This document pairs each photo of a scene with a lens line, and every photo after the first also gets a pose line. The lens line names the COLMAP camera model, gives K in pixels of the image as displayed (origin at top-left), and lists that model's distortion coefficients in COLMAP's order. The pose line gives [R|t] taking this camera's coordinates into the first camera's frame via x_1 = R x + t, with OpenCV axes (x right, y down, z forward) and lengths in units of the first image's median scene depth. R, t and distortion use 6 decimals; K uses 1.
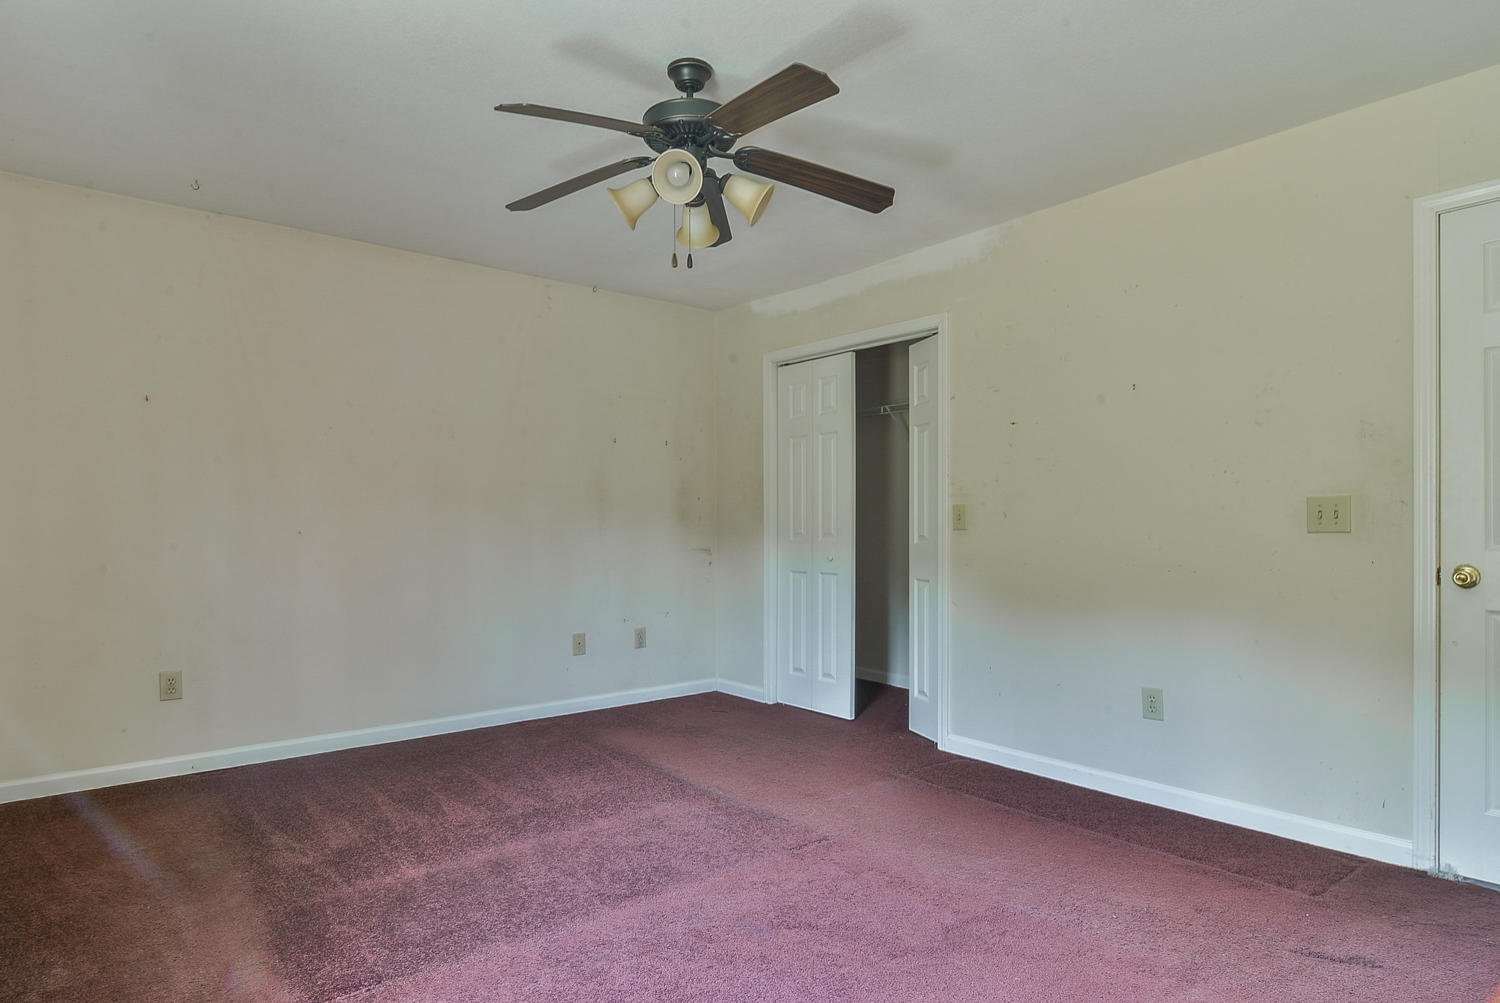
lens RADIAL K [[822.1, 0, 737.1], [0, 822.1, 499.6], [0, 0, 1]] dist [0.004332, -0.018301]
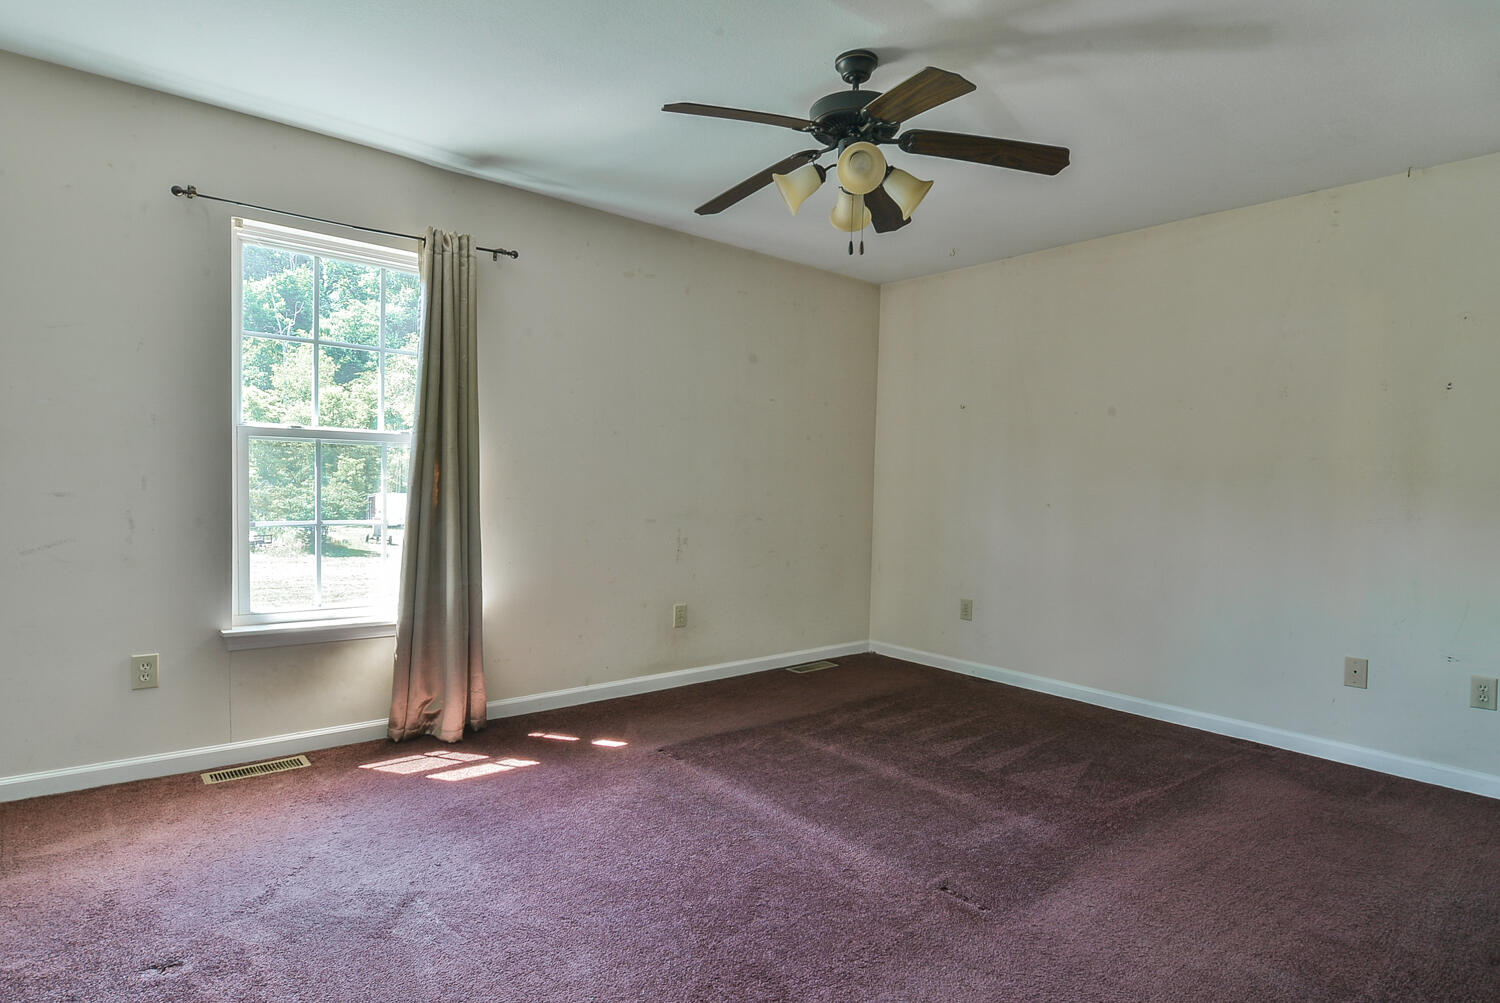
lens RADIAL K [[822.1, 0, 737.1], [0, 822.1, 499.6], [0, 0, 1]] dist [0.004332, -0.018301]
pose [[-0.011132, 0.008598, -0.999901, 0.820377], [-0.001110, 0.999962, 0.008611, 0.040085], [0.999937, 0.001206, -0.011122, 0.769204]]
